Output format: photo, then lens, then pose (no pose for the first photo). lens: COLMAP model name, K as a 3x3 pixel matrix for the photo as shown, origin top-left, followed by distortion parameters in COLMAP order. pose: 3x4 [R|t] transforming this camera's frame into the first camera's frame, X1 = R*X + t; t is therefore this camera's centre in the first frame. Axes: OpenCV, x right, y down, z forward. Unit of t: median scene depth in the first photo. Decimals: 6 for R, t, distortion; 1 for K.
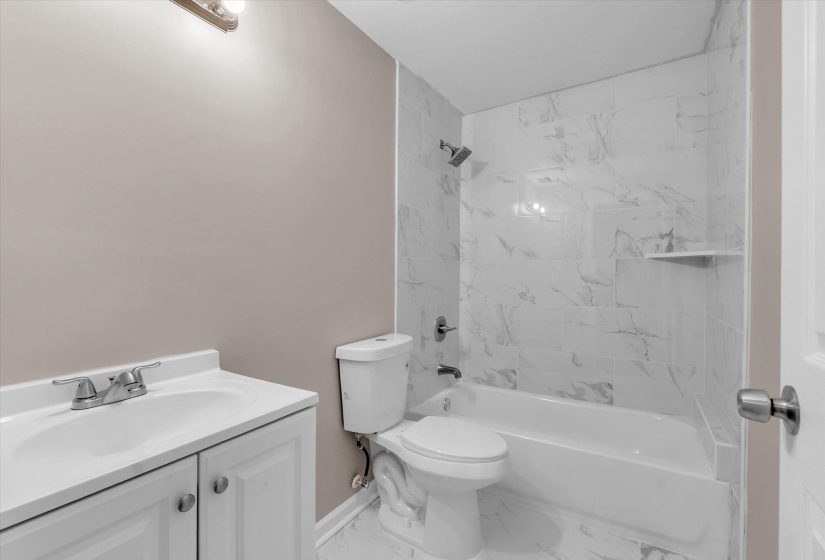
lens RADIAL K [[359.1, 0, 414.9], [0, 359.1, 277.9], [0, 0, 1]] dist [-0.003483, 0.001262]
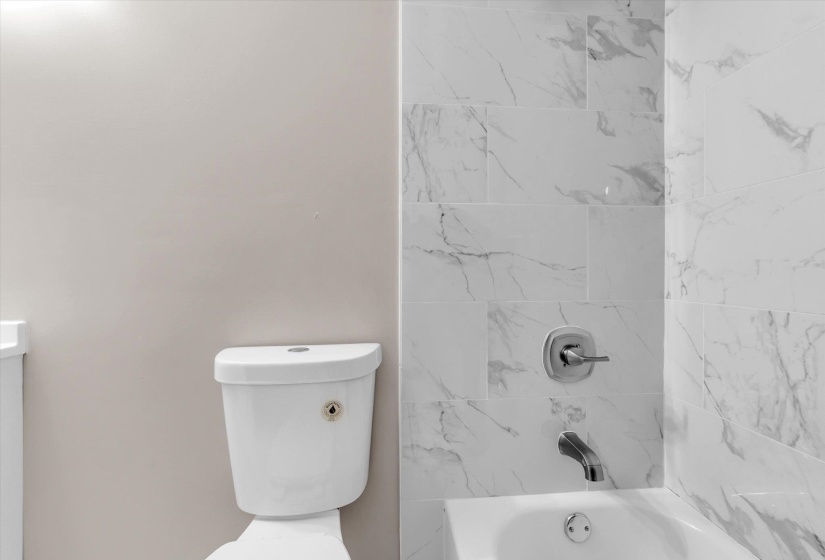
lens RADIAL K [[359.1, 0, 411.7], [0, 359.1, 272.6], [0, 0, 1]] dist [-0.003483, 0.001262]
pose [[0.601773, -0.004694, -0.798653, 0.387892], [-0.000787, 0.999979, -0.006471, 0.048627], [0.798667, 0.004523, 0.601757, 0.686021]]
